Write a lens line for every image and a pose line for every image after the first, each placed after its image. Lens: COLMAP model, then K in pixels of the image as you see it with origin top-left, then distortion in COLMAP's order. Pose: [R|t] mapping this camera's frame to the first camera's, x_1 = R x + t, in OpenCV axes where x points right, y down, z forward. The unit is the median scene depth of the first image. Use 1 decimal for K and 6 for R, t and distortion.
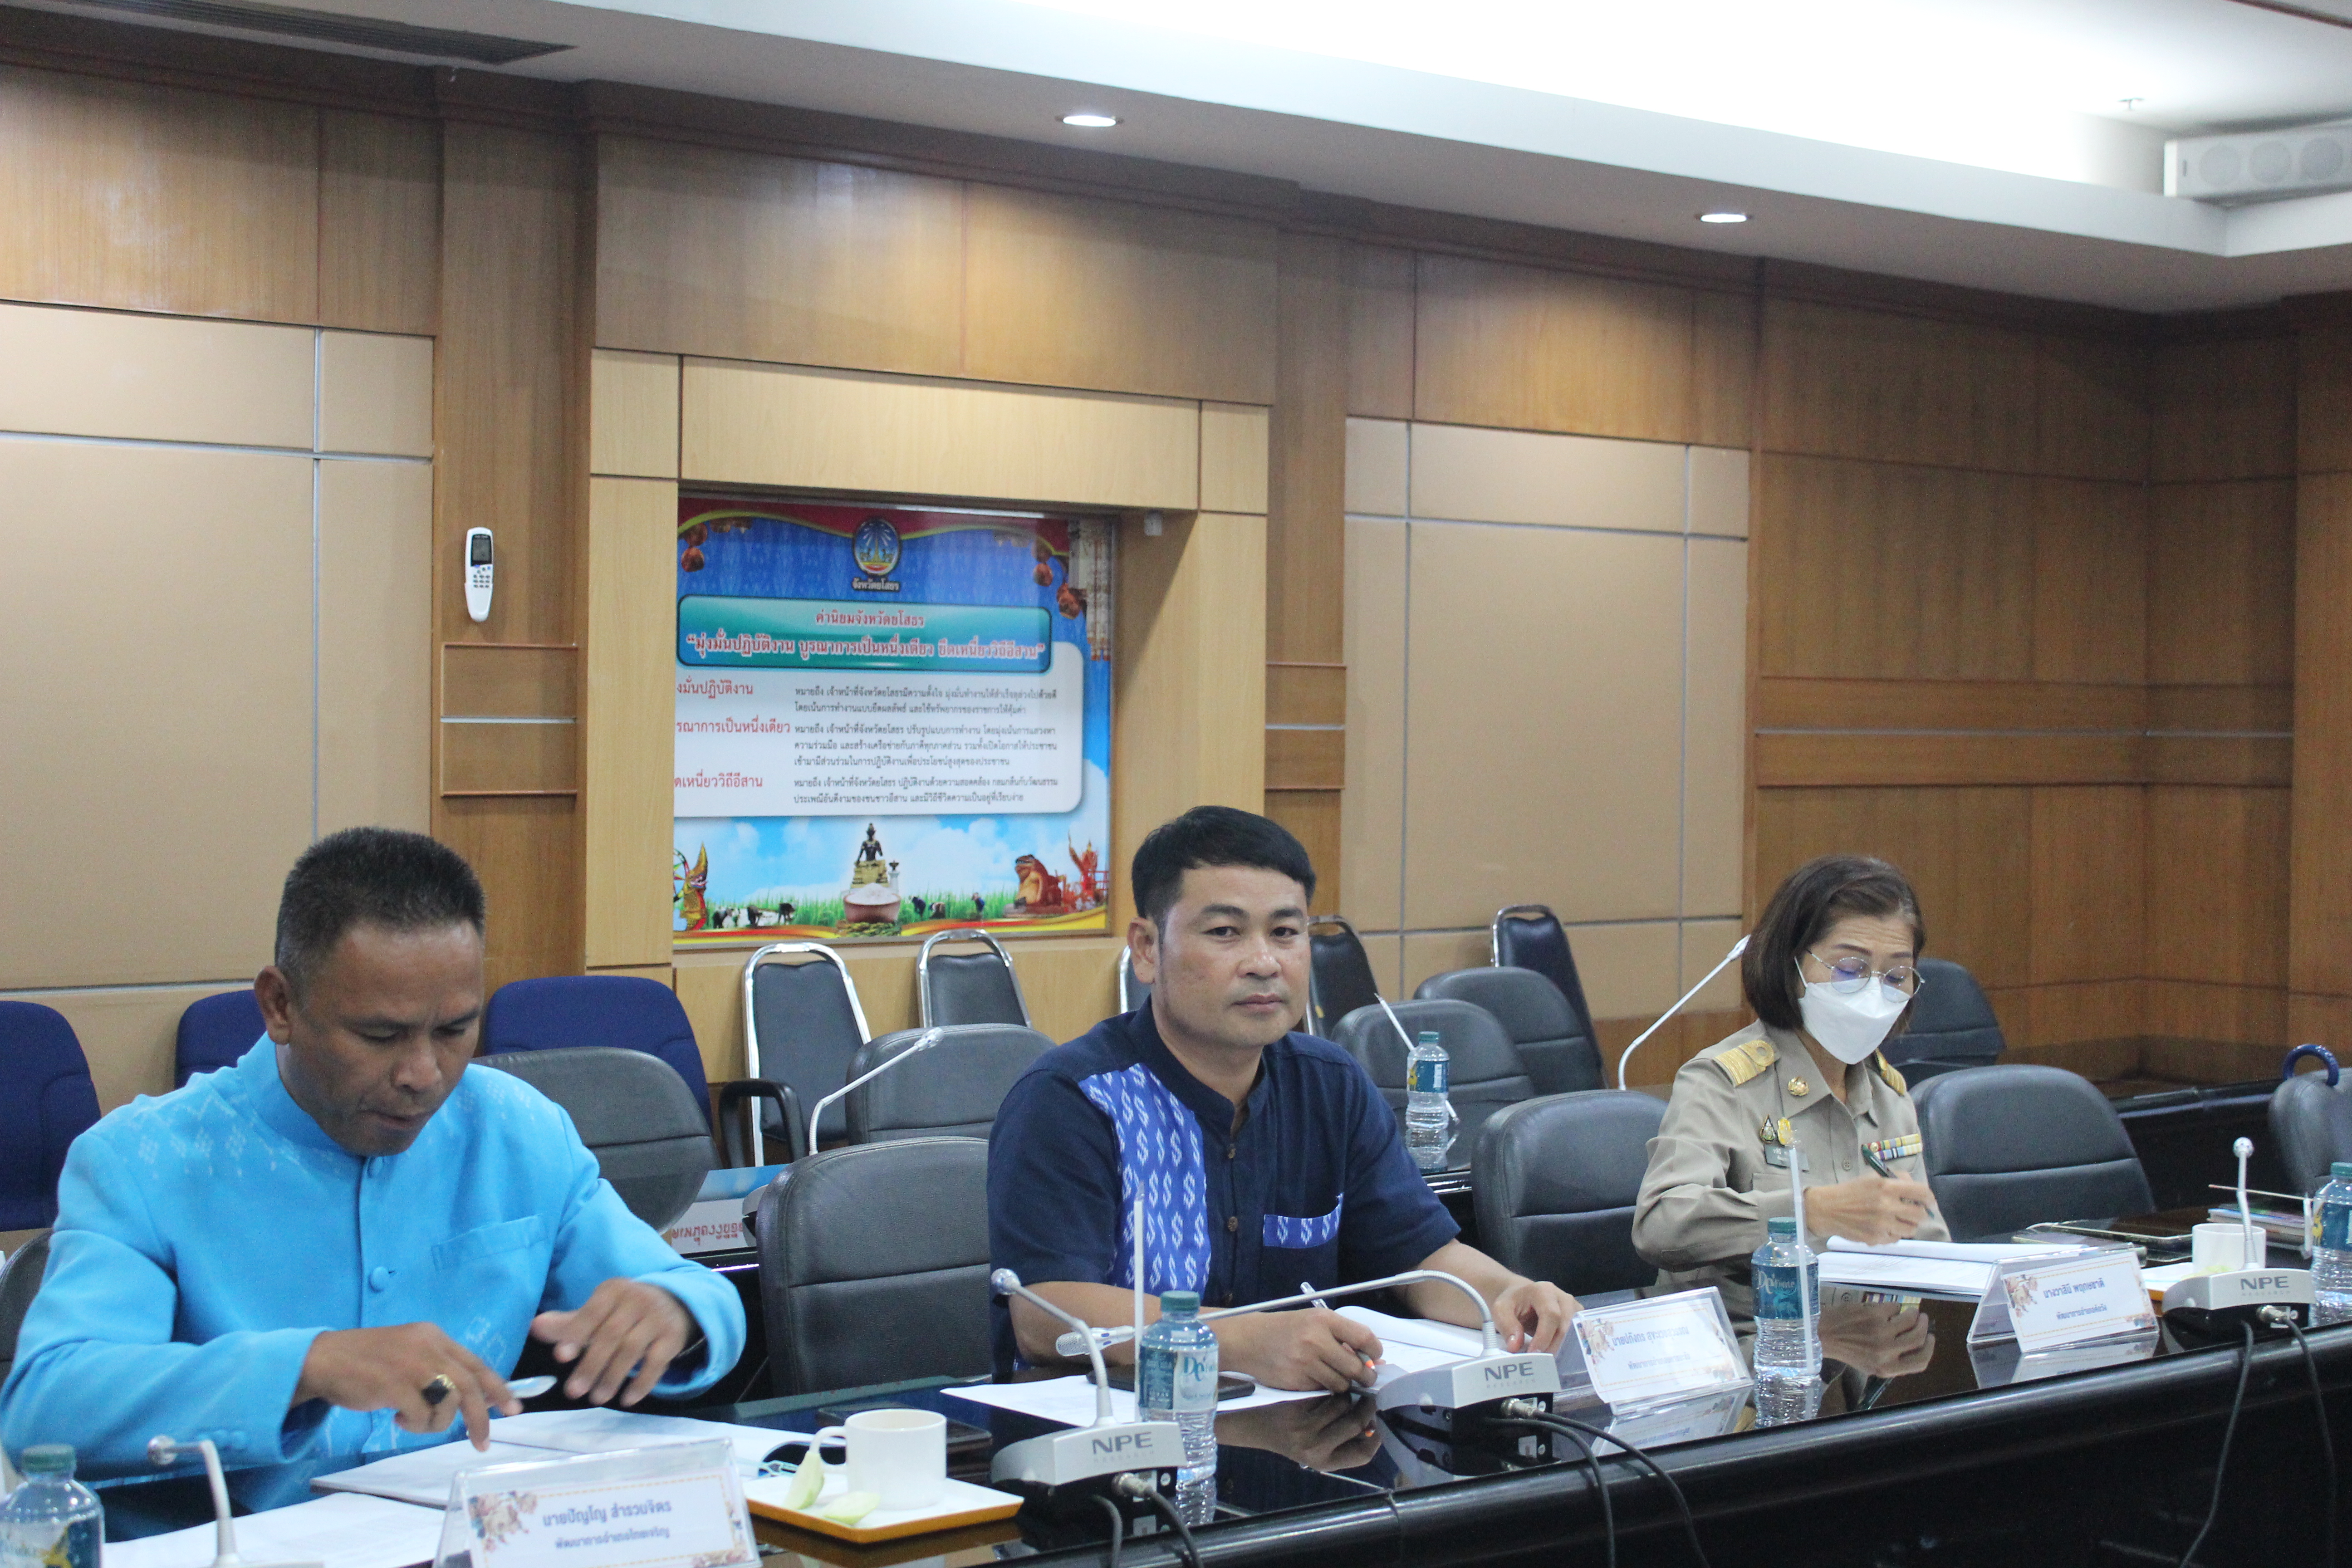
lens RADIAL K [[3742.9, 0, 1176.0], [0, 3742.9, 784.0], [0, 0, 1]] dist [-0.016928, -0.015332]
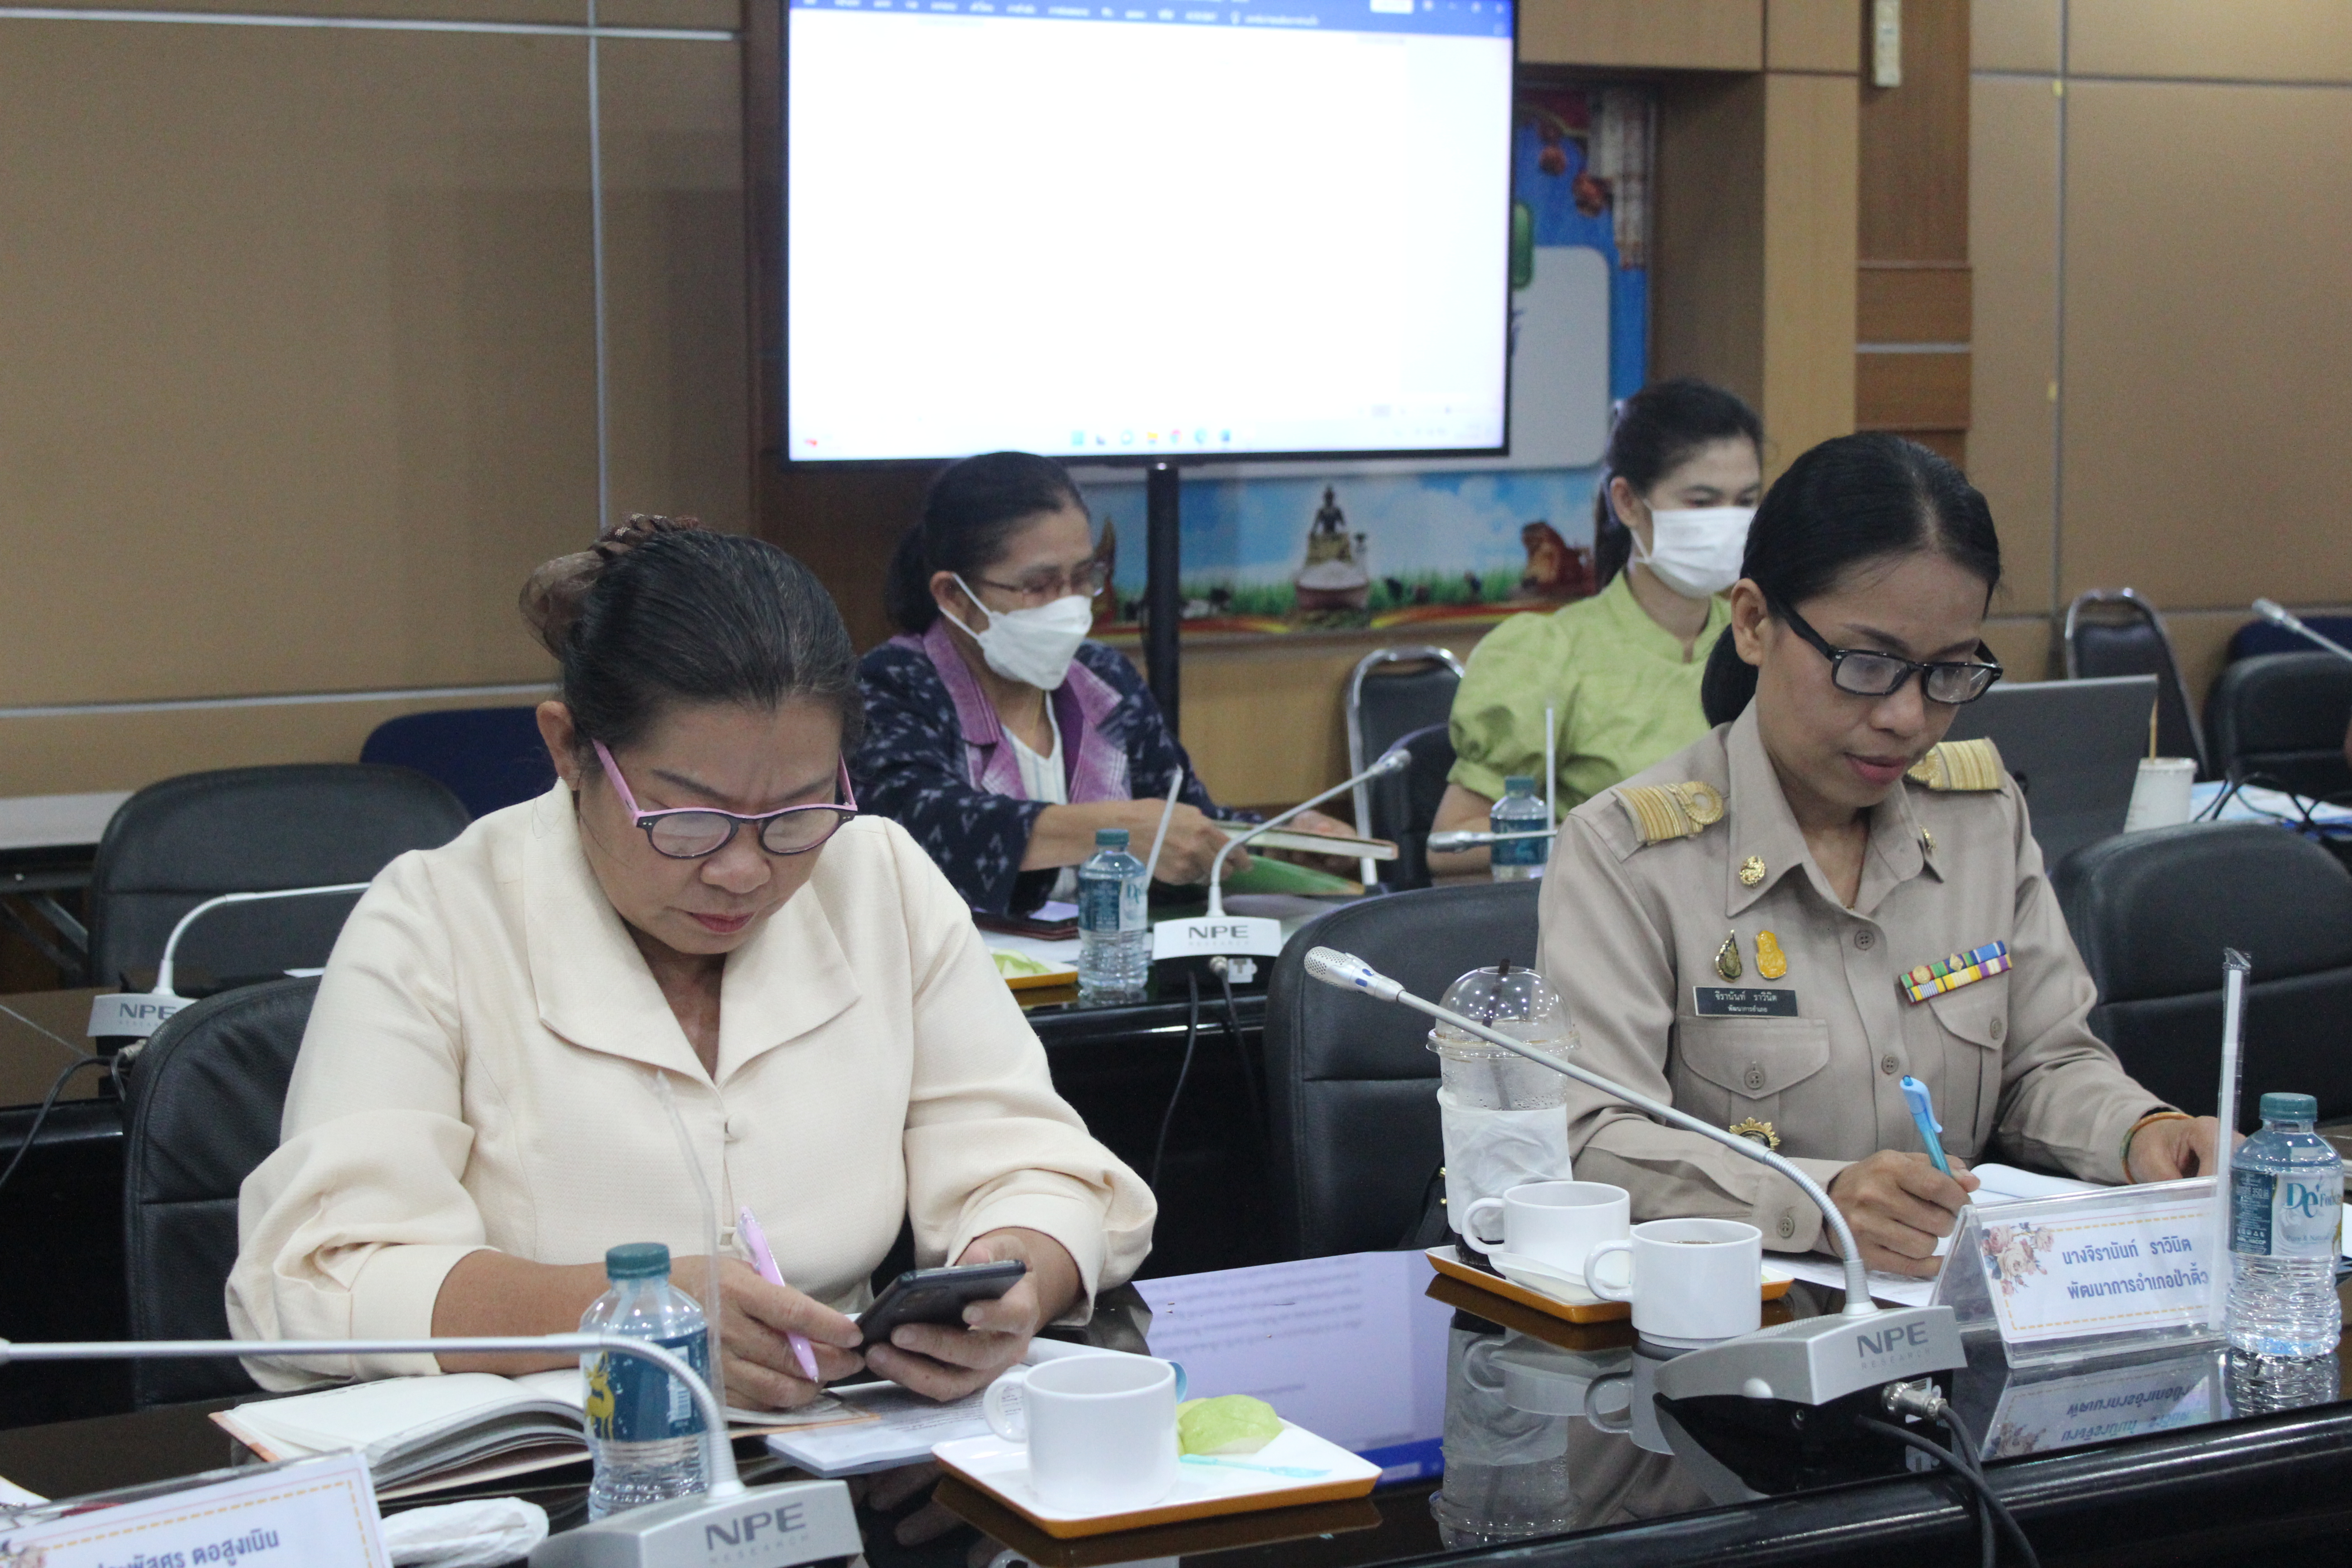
lens RADIAL K [[4073.9, 0, 1176.0], [0, 4073.9, 784.0], [0, 0, 1]] dist [0.075233, 0.170502]
pose [[0.980658, -0.000235, -0.195728, 0.053900], [0.017911, 0.995911, 0.088541, -0.003418], [0.194907, -0.090334, 0.976653, 0.143257]]
